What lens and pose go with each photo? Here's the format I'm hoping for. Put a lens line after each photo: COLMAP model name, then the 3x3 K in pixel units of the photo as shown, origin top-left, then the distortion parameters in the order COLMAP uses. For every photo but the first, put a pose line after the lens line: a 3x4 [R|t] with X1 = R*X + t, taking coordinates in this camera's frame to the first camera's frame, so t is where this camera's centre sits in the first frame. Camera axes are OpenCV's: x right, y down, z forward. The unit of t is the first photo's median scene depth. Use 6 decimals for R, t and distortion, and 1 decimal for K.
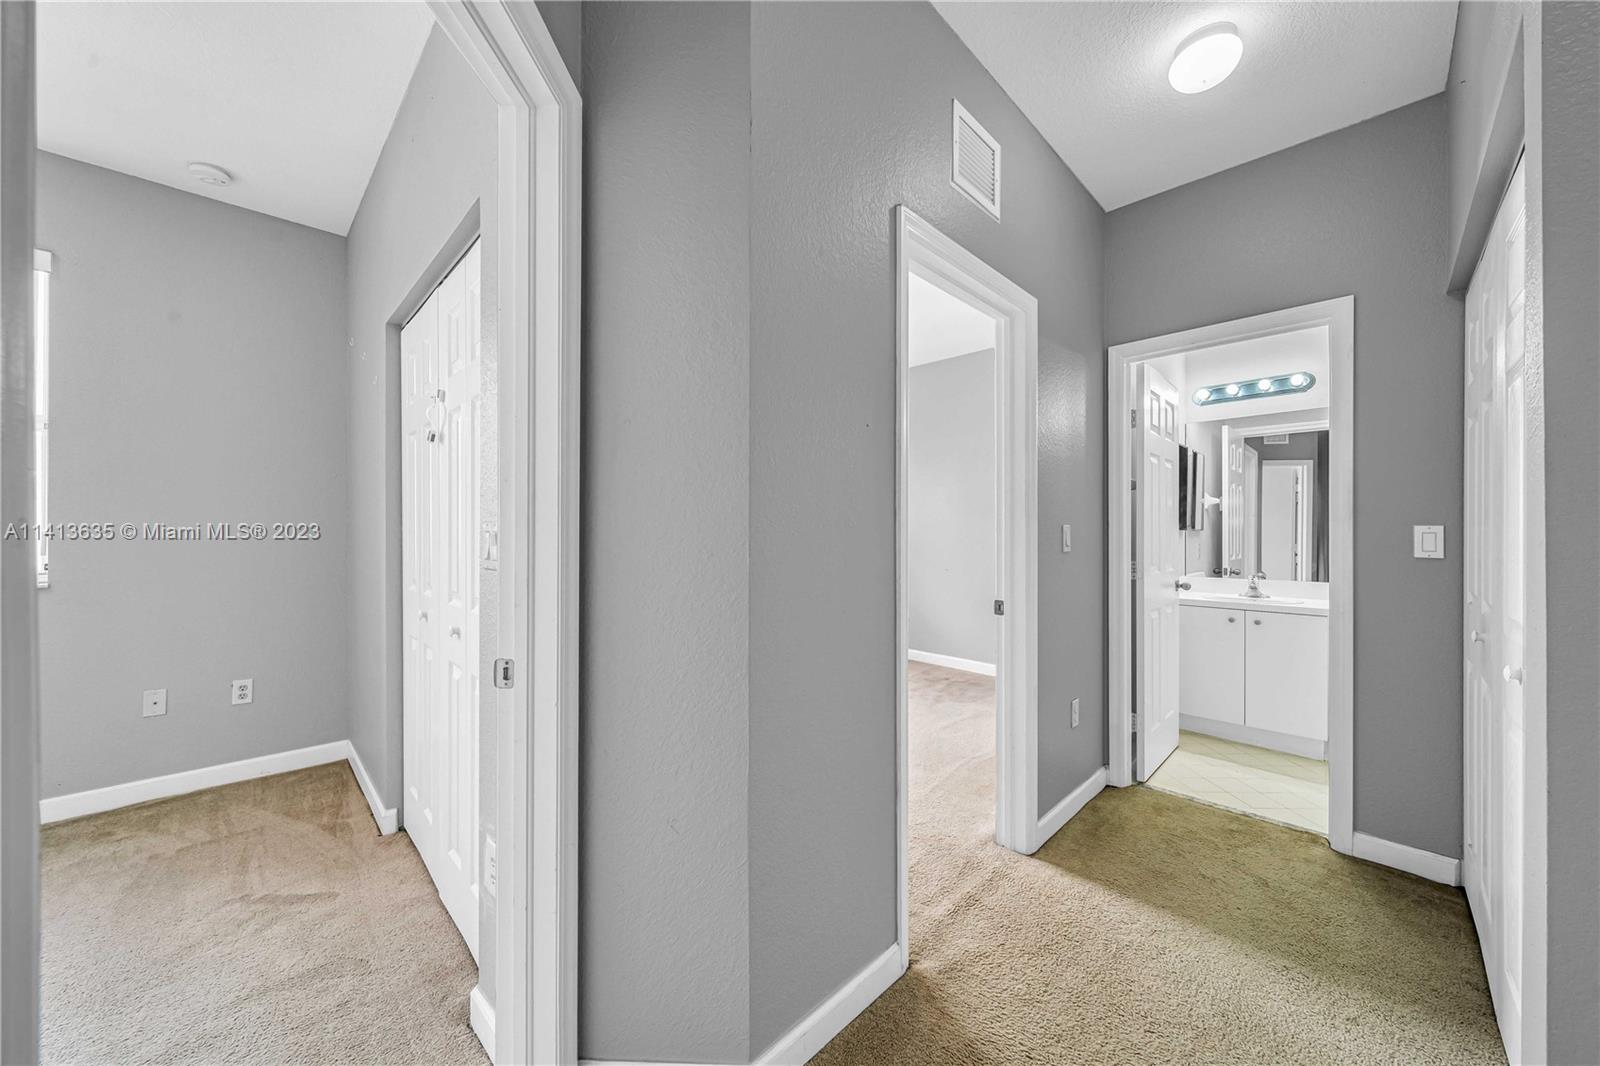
lens RADIAL K [[574.0, 0, 796.7], [0, 574.0, 533.1], [0, 0, 1]] dist [-0.003187, -0.000151]
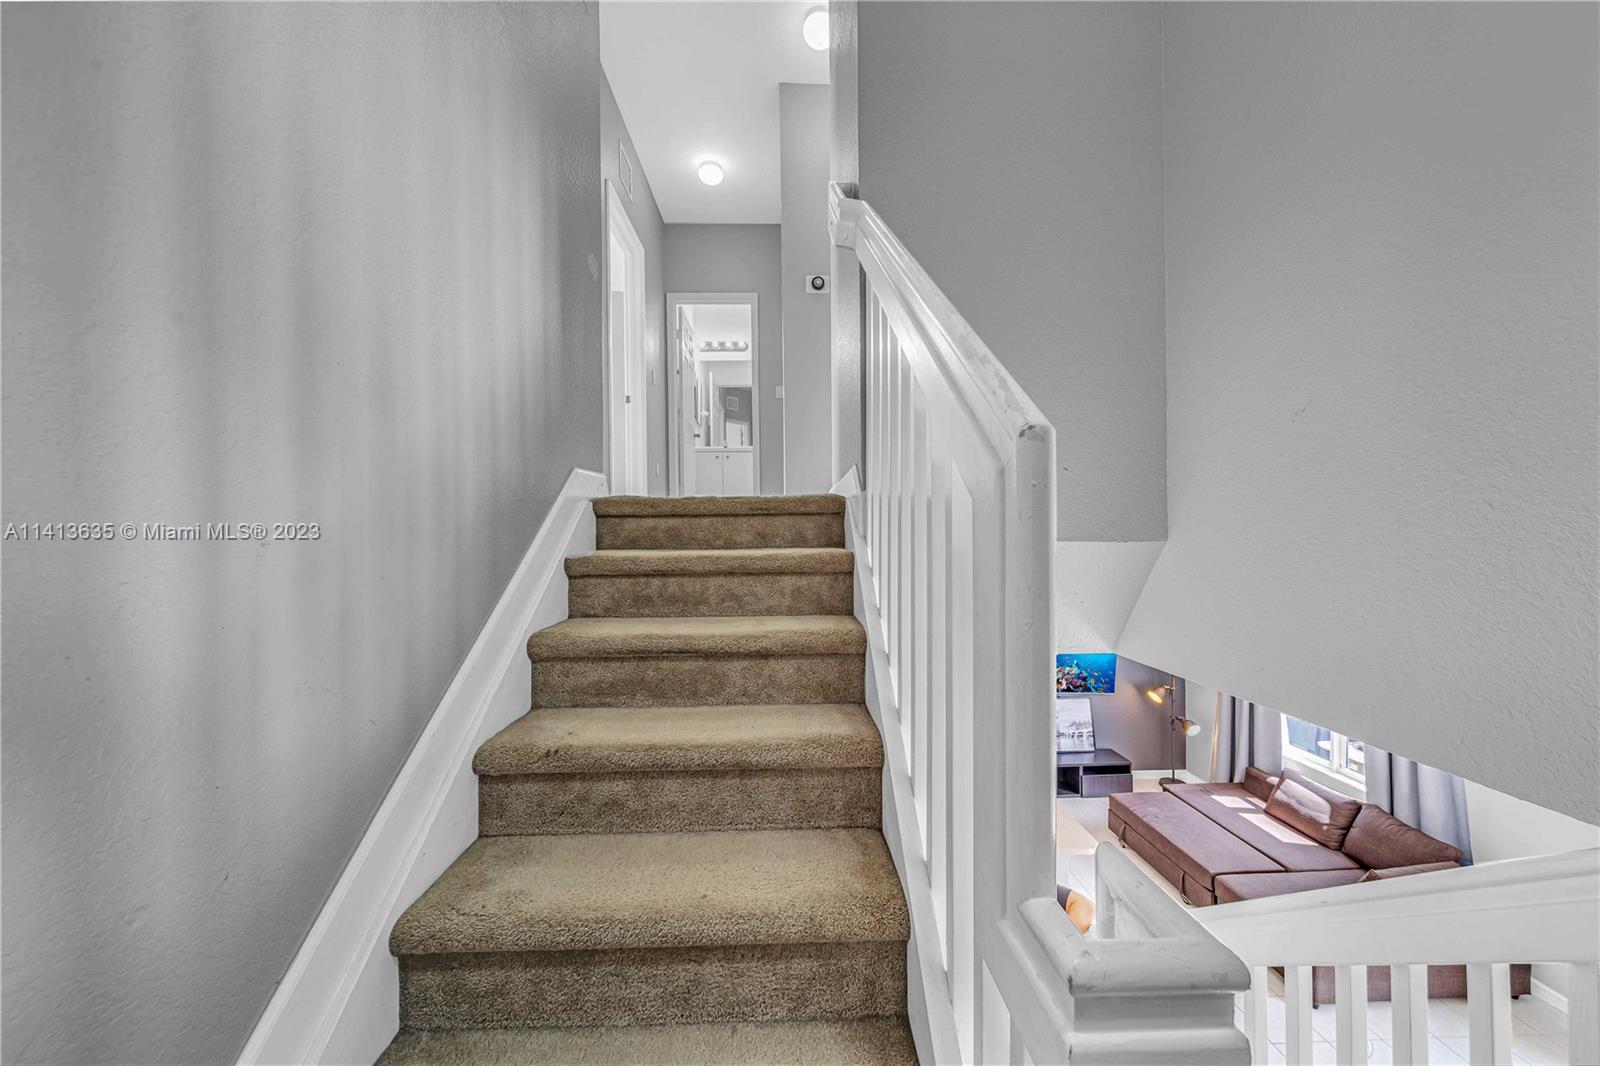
lens RADIAL K [[574.0, 0, 799.9], [0, 574.0, 532.9], [0, 0, 1]] dist [-0.003187, -0.000151]
pose [[0.685368, -0.008610, 0.728146, -0.451132], [0.014663, 0.999891, -0.001978, 0.397095], [-0.728050, 0.012032, 0.685419, -0.515737]]
